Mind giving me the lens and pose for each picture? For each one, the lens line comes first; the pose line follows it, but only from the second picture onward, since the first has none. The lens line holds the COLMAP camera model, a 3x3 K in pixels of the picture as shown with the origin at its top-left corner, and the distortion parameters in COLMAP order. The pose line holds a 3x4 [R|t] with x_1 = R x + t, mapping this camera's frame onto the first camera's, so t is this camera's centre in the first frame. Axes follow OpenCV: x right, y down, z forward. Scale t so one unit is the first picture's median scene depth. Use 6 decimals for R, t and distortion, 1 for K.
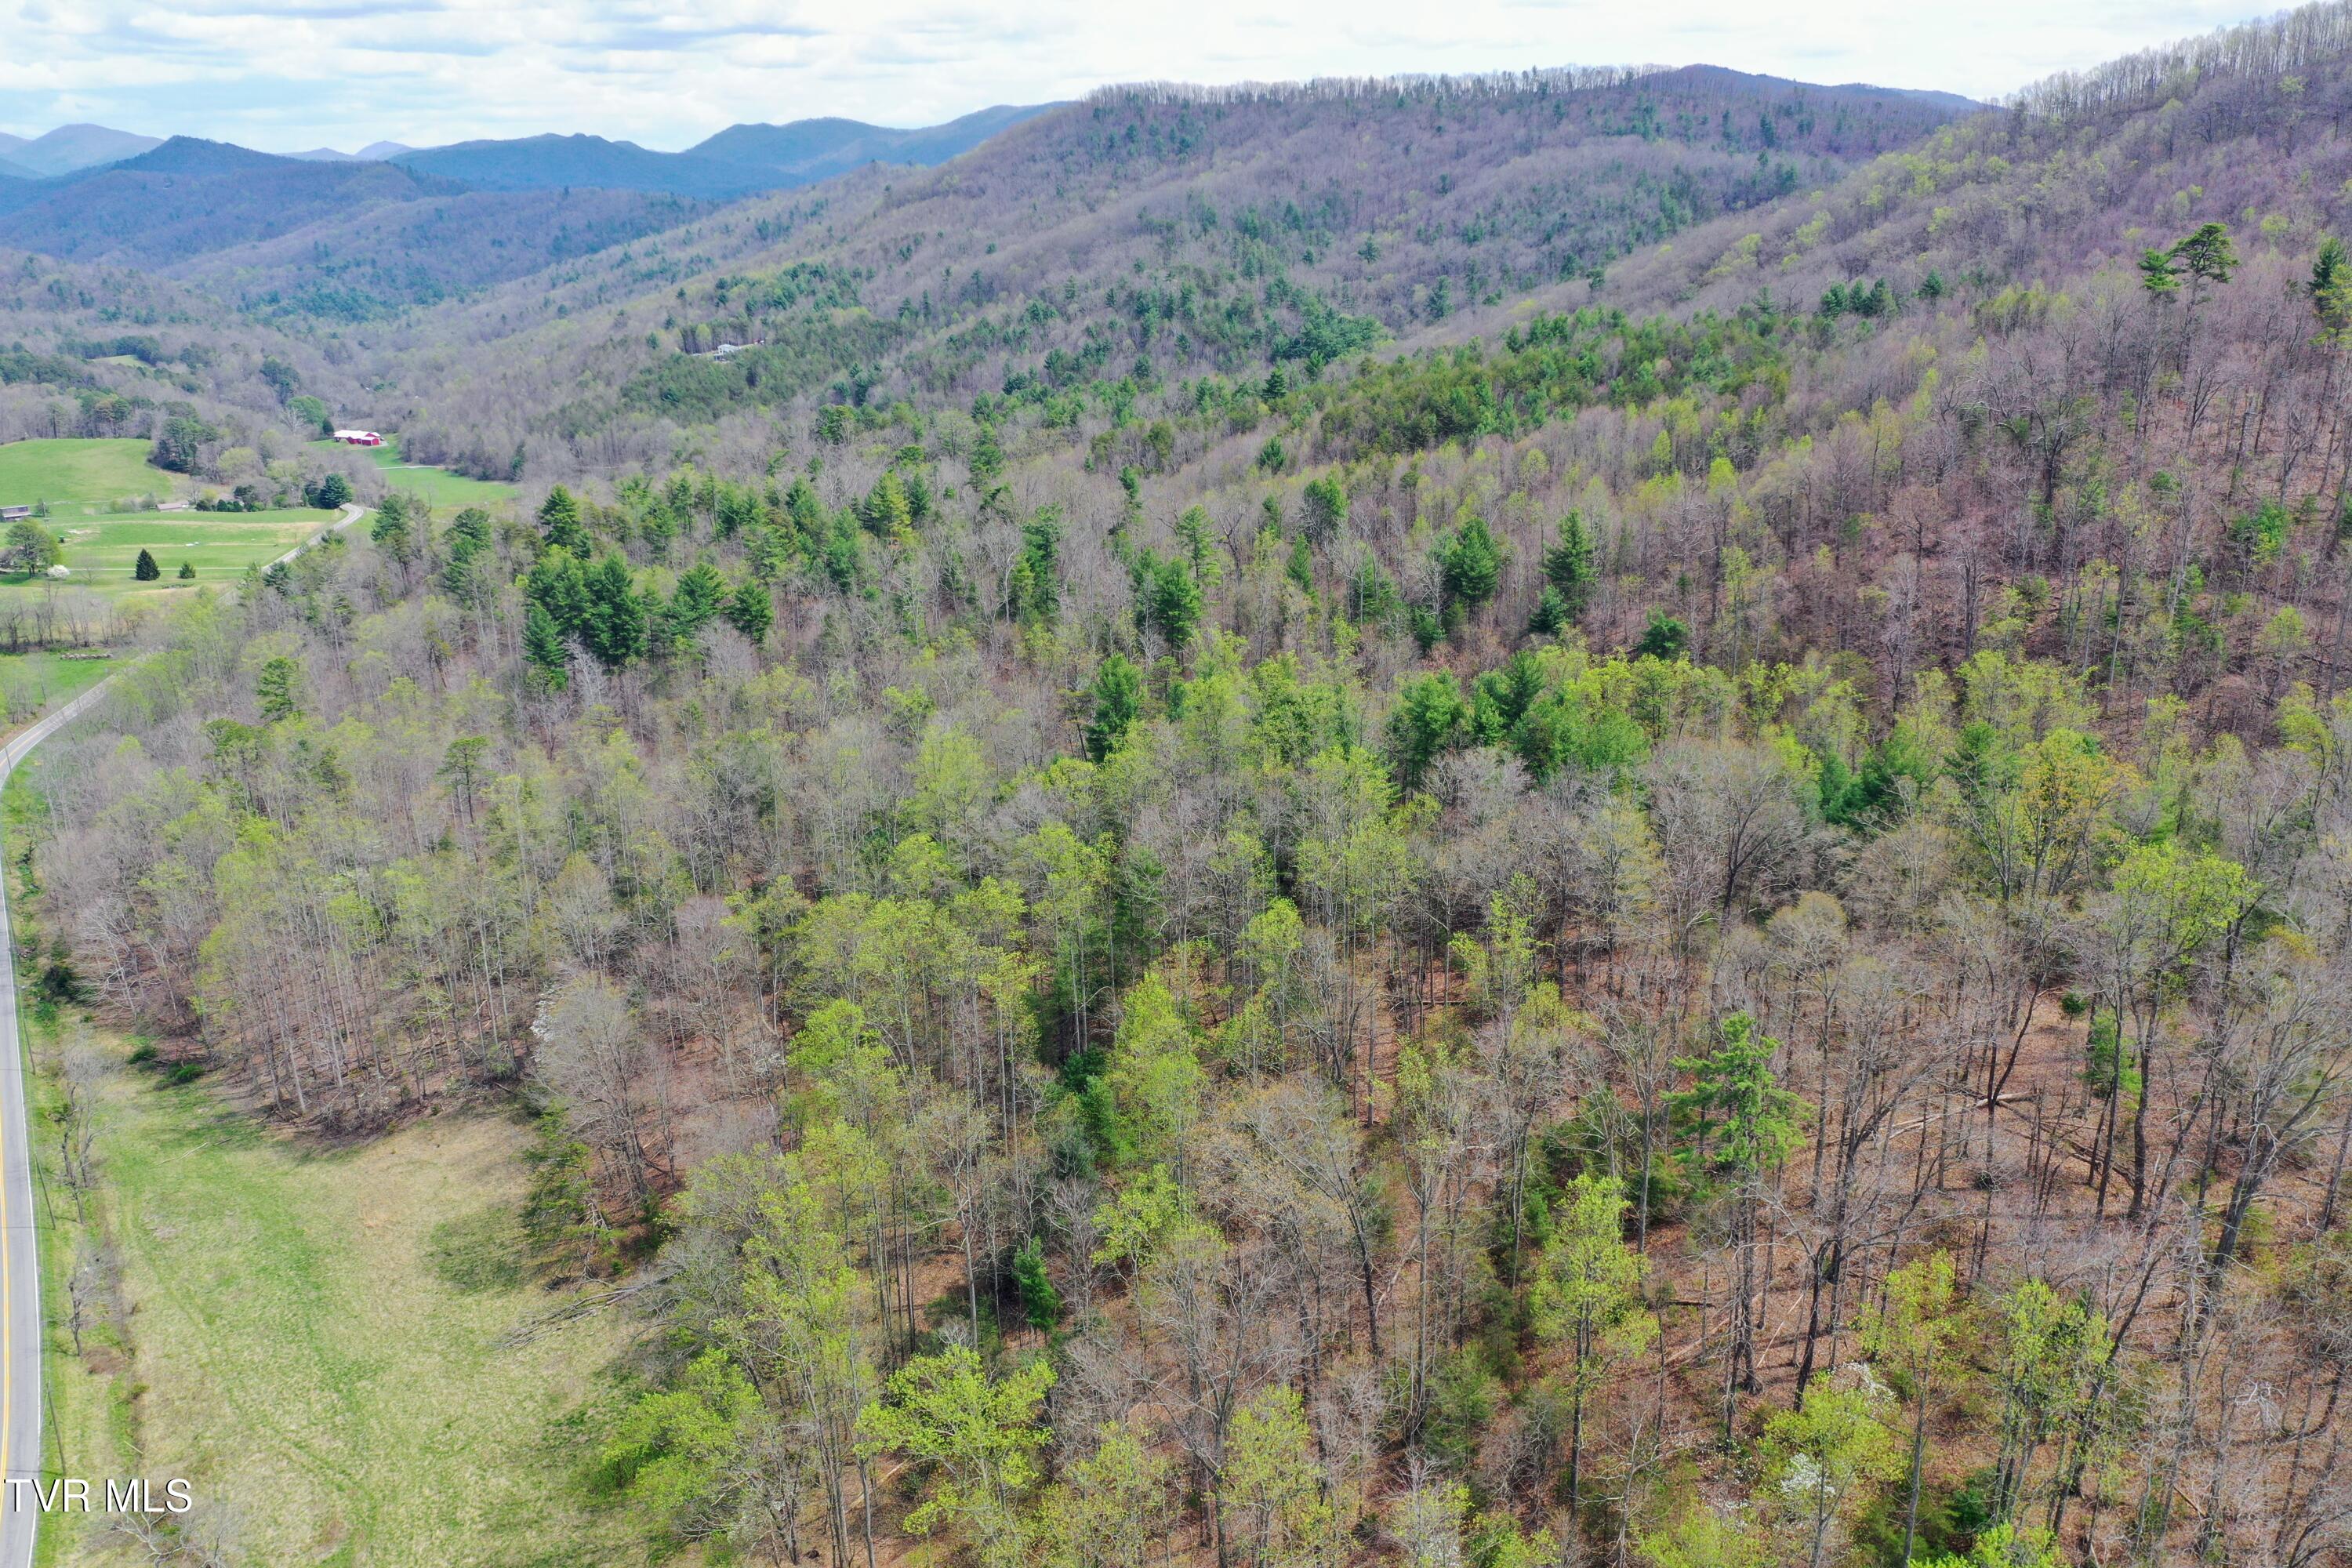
lens RADIAL K [[1849.3, 0, 1173.3], [0, 1849.3, 790.3], [0, 0, 1]] dist [0.002729, 0.001867]
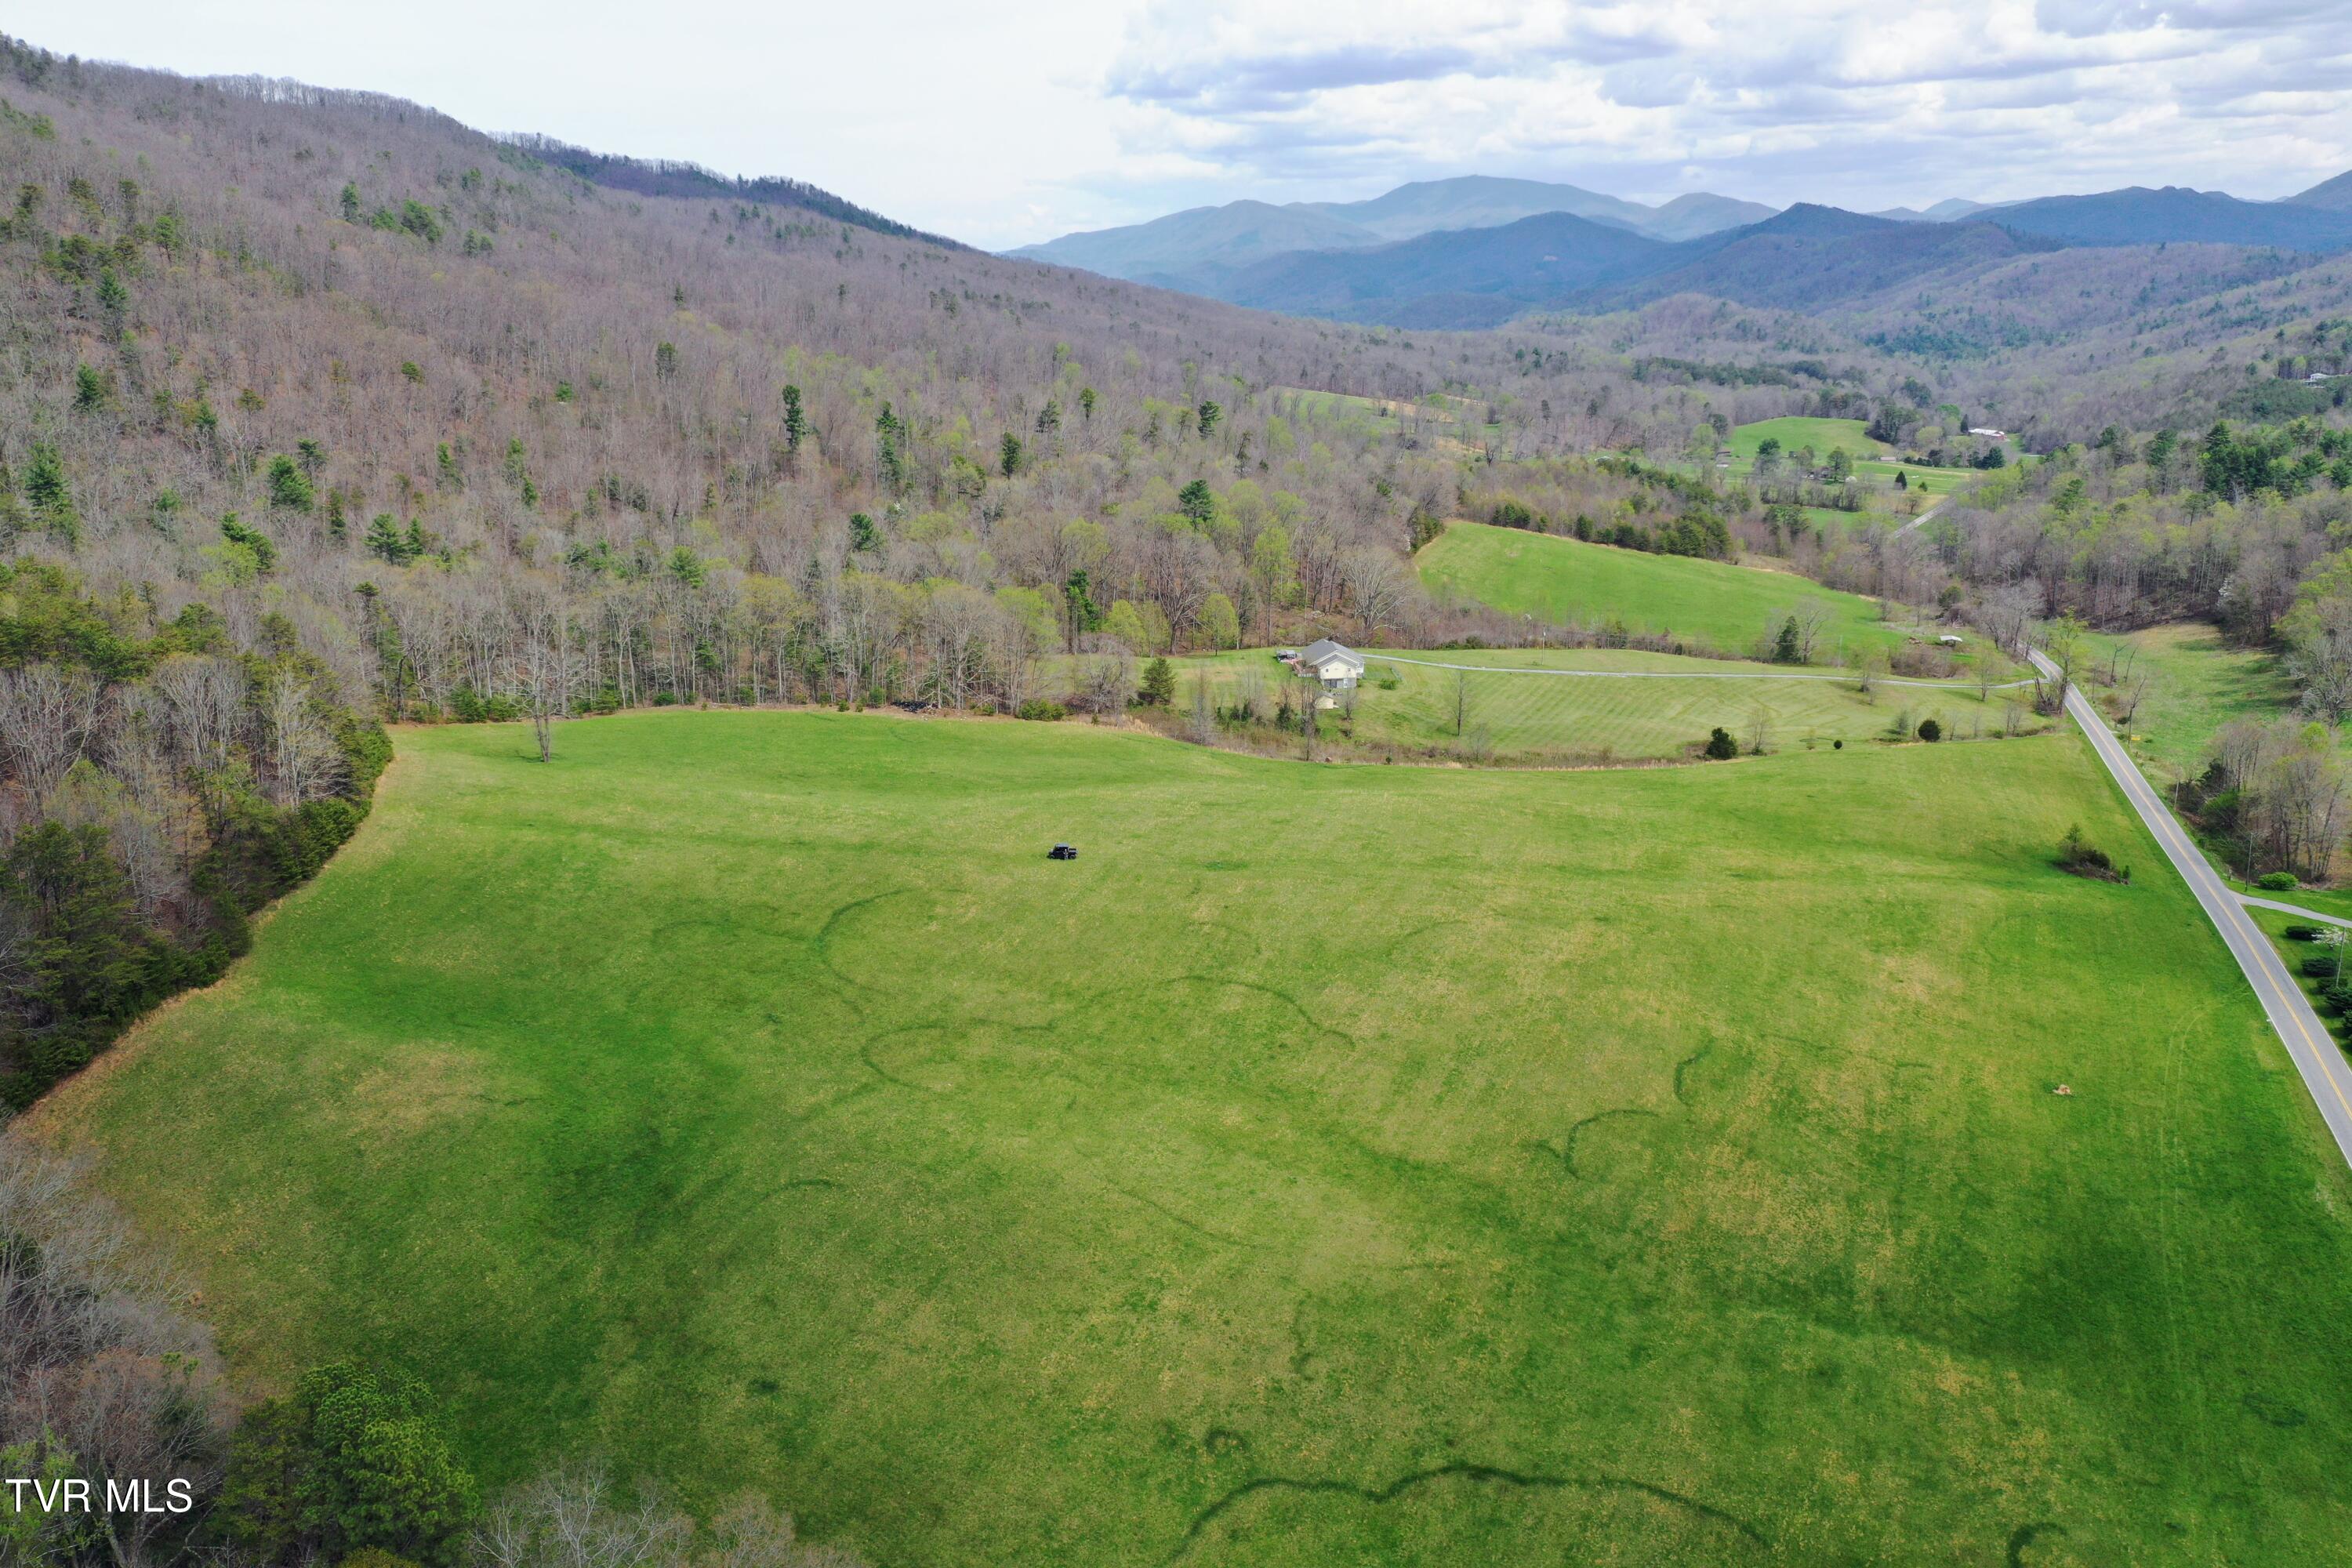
lens RADIAL K [[1849.3, 0, 1170.8], [0, 1849.3, 786.0], [0, 0, 1]] dist [0.002729, 0.001867]
pose [[0.722585, 0.182049, -0.666880, 0.299601], [-0.201321, 0.978303, 0.048925, 0.472139], [0.661317, 0.098905, 0.743558, -1.523958]]
